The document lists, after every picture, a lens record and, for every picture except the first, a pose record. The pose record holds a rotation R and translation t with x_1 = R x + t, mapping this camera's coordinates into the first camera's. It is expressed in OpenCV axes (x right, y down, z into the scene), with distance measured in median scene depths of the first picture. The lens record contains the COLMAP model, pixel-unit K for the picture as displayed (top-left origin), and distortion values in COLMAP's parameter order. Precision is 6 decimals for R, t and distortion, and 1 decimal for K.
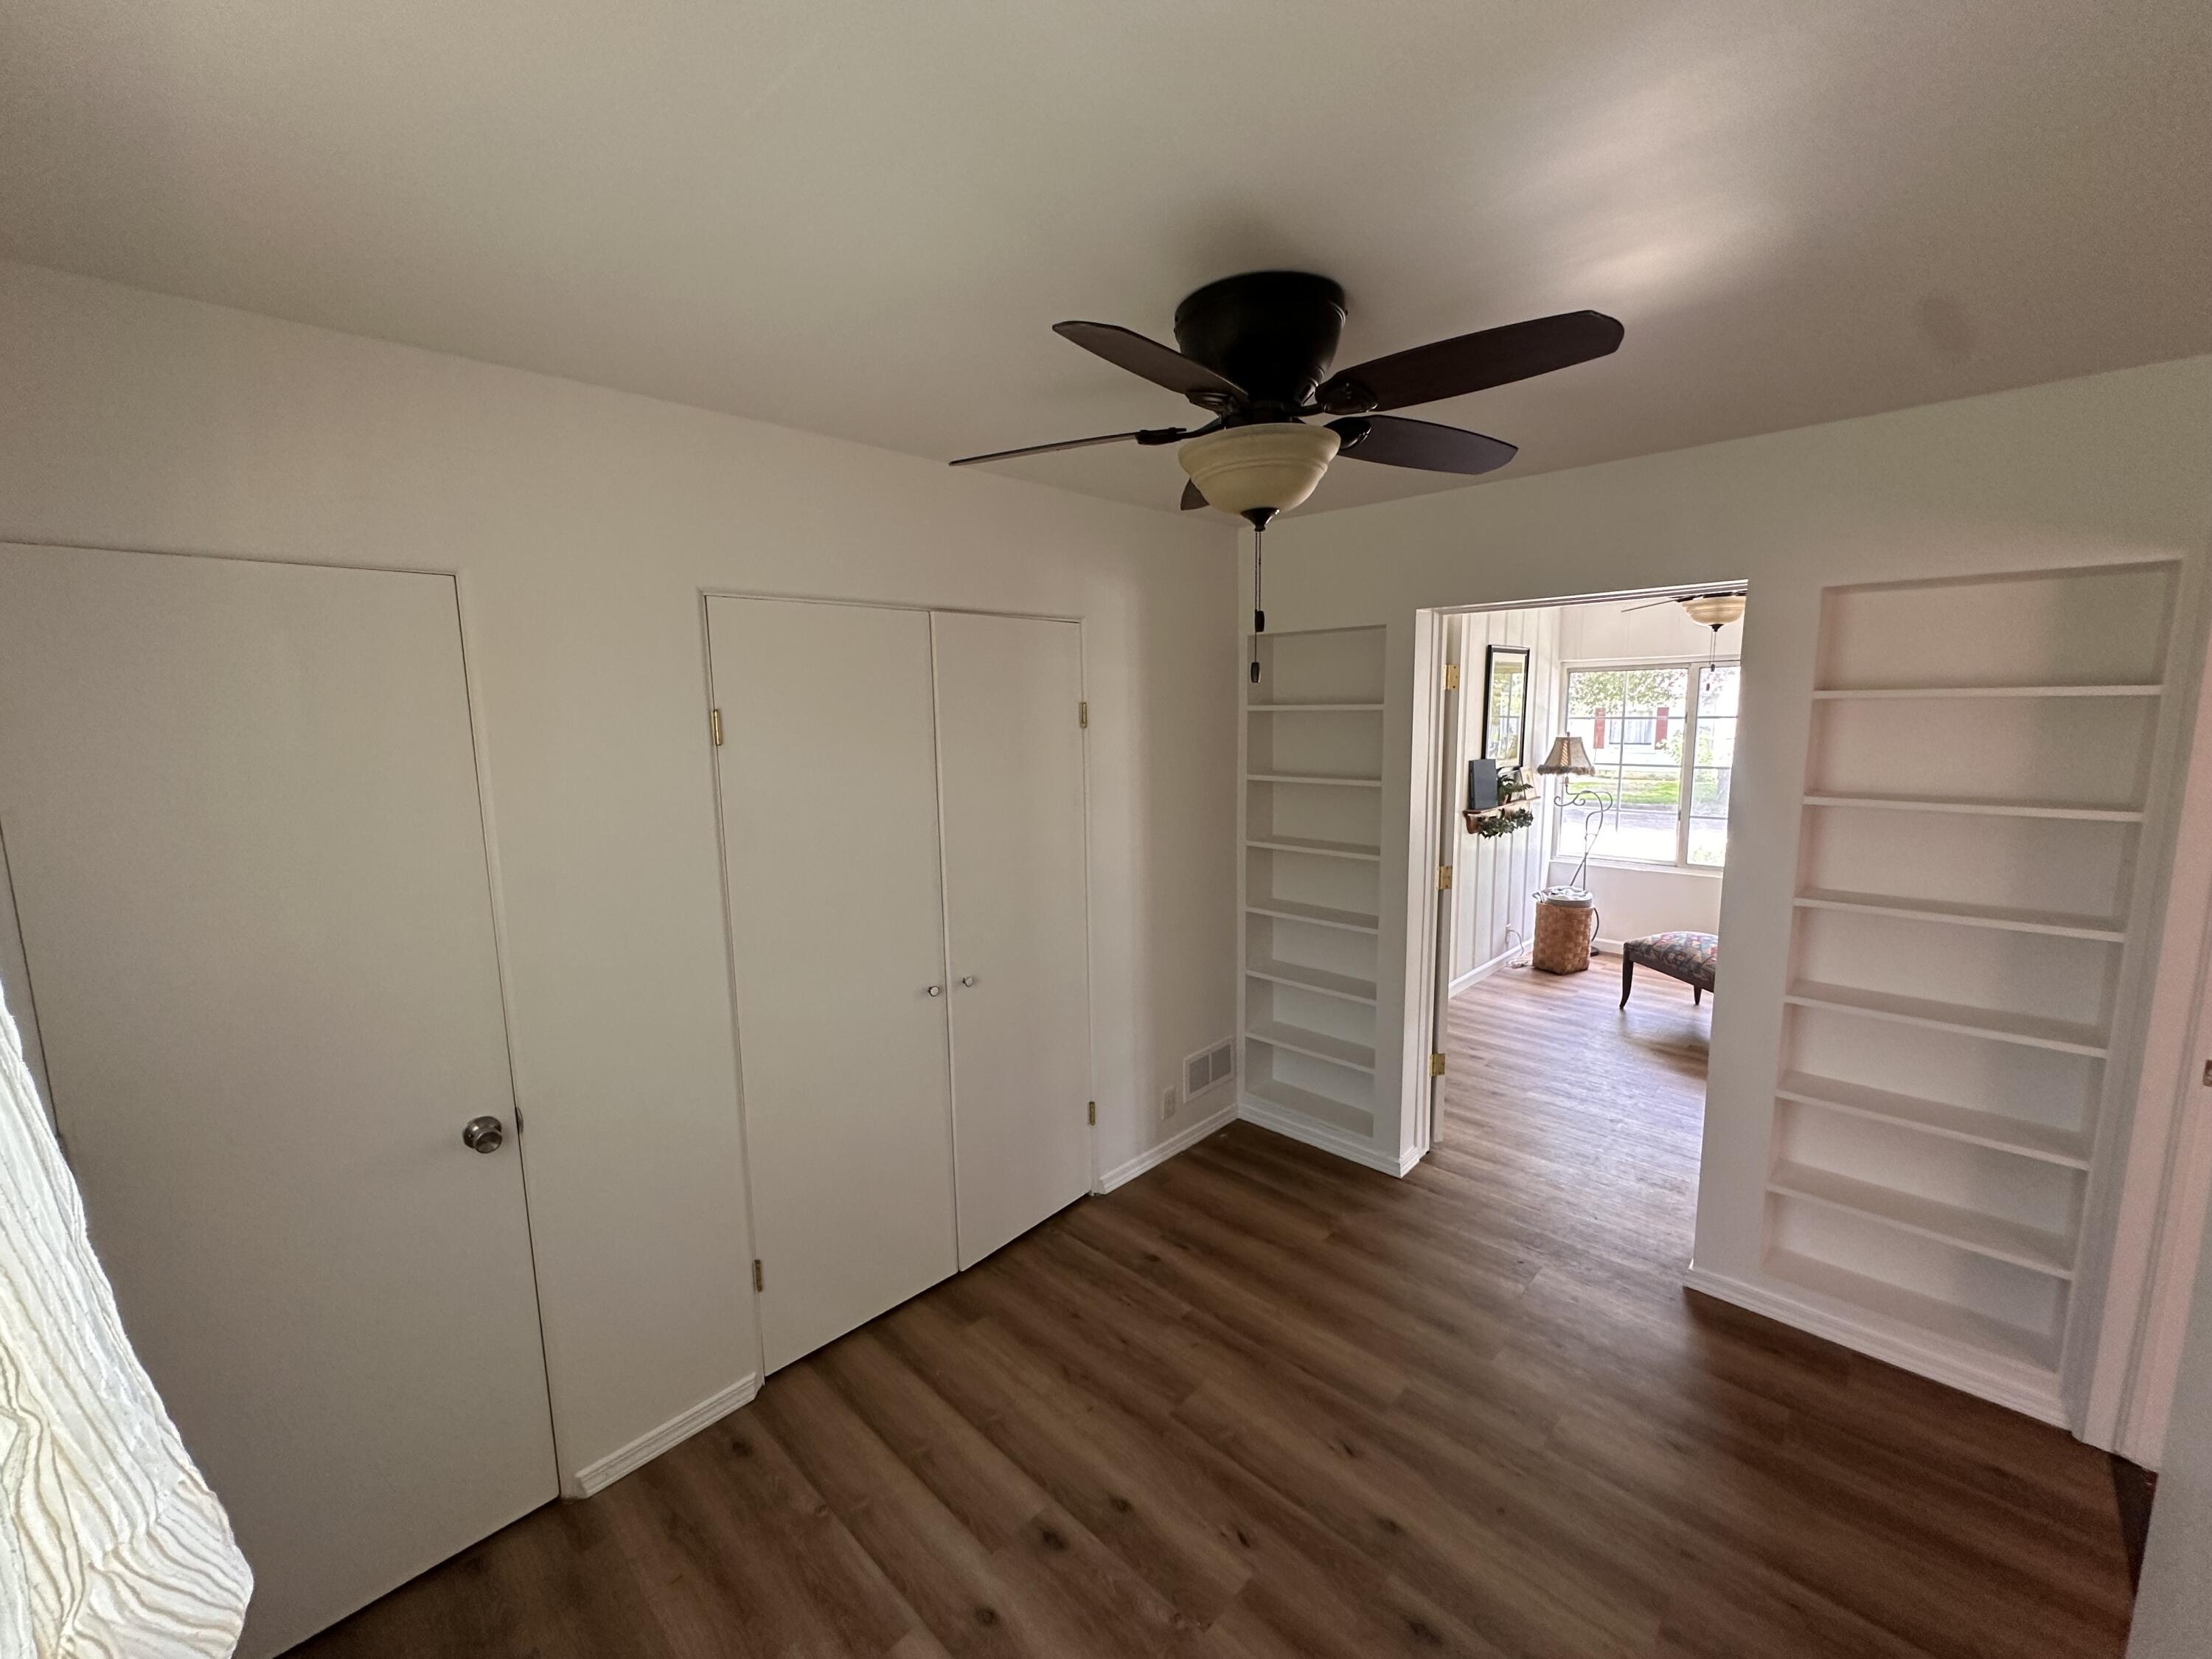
lens RADIAL K [[881.4, 0, 1110.0], [0, 881.4, 830.5], [0, 0, 1]] dist [-0.001975, 0.000628]
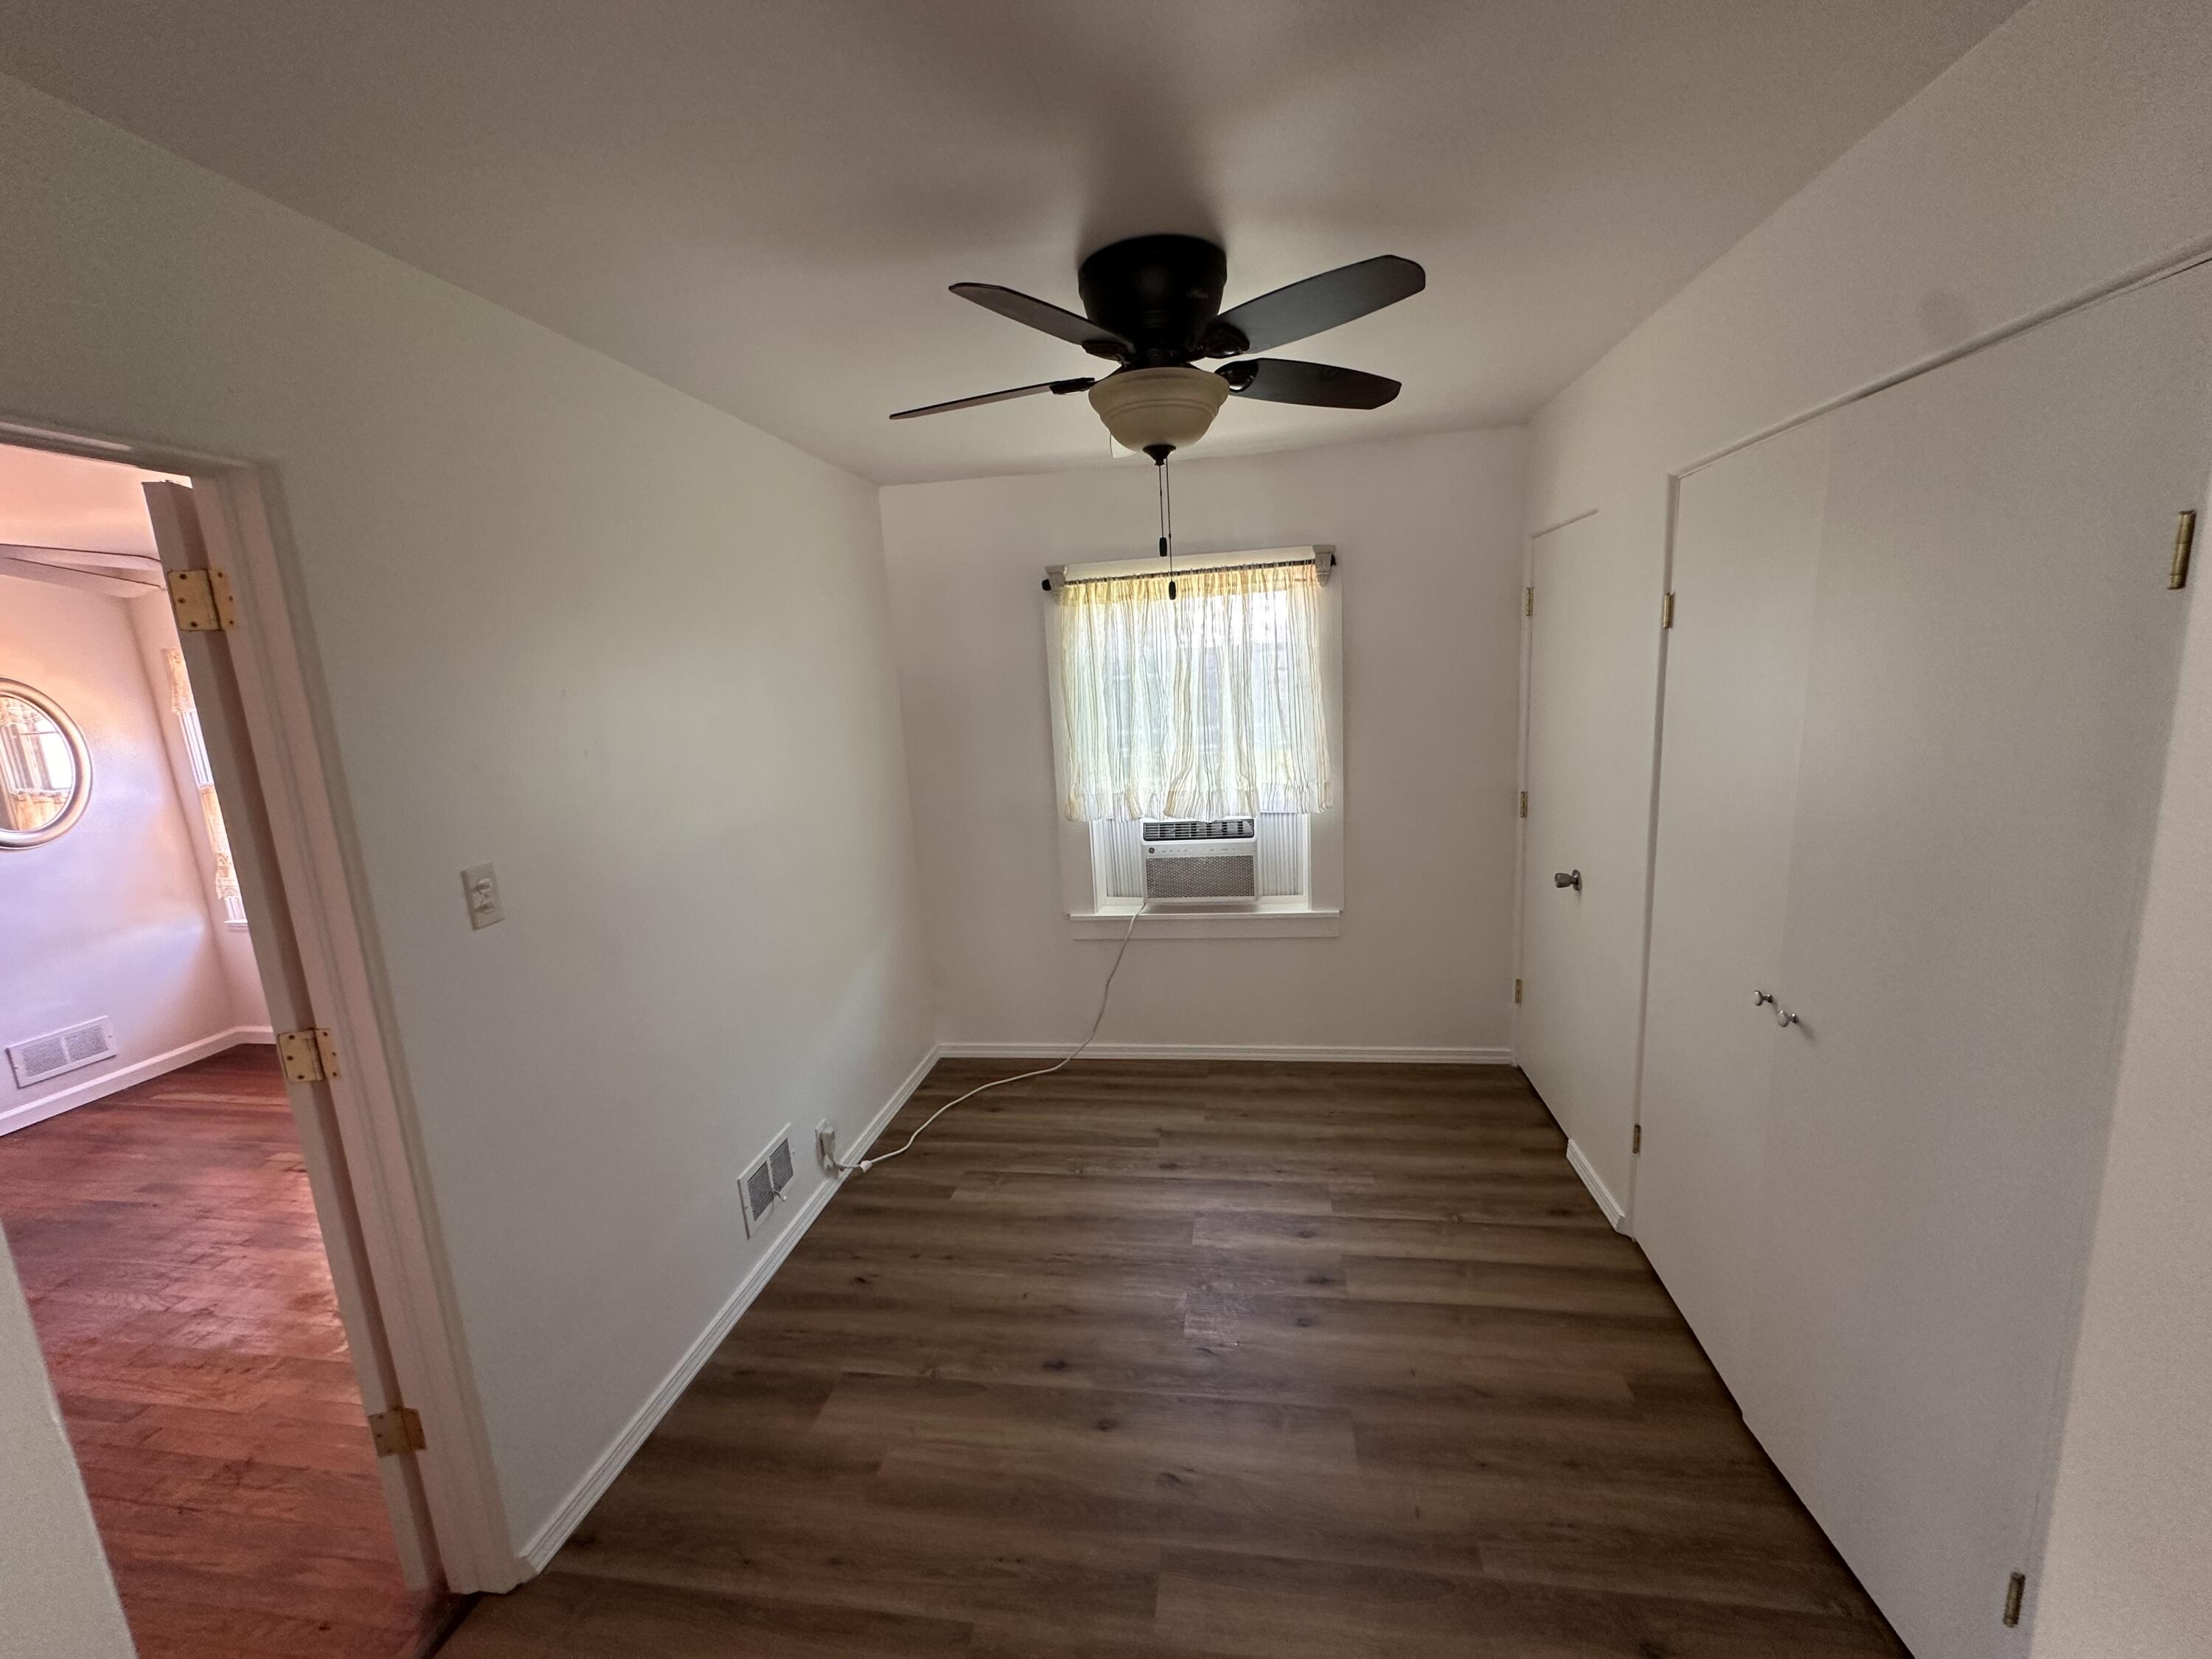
lens RADIAL K [[881.4, 0, 1108.2], [0, 881.4, 847.8], [0, 0, 1]] dist [-0.001975, 0.000628]
pose [[-0.815252, 0.175025, -0.552024, 0.685669], [-0.017869, 0.945177, 0.326068, -0.171244], [0.578831, 0.275692, -0.767430, 1.436270]]
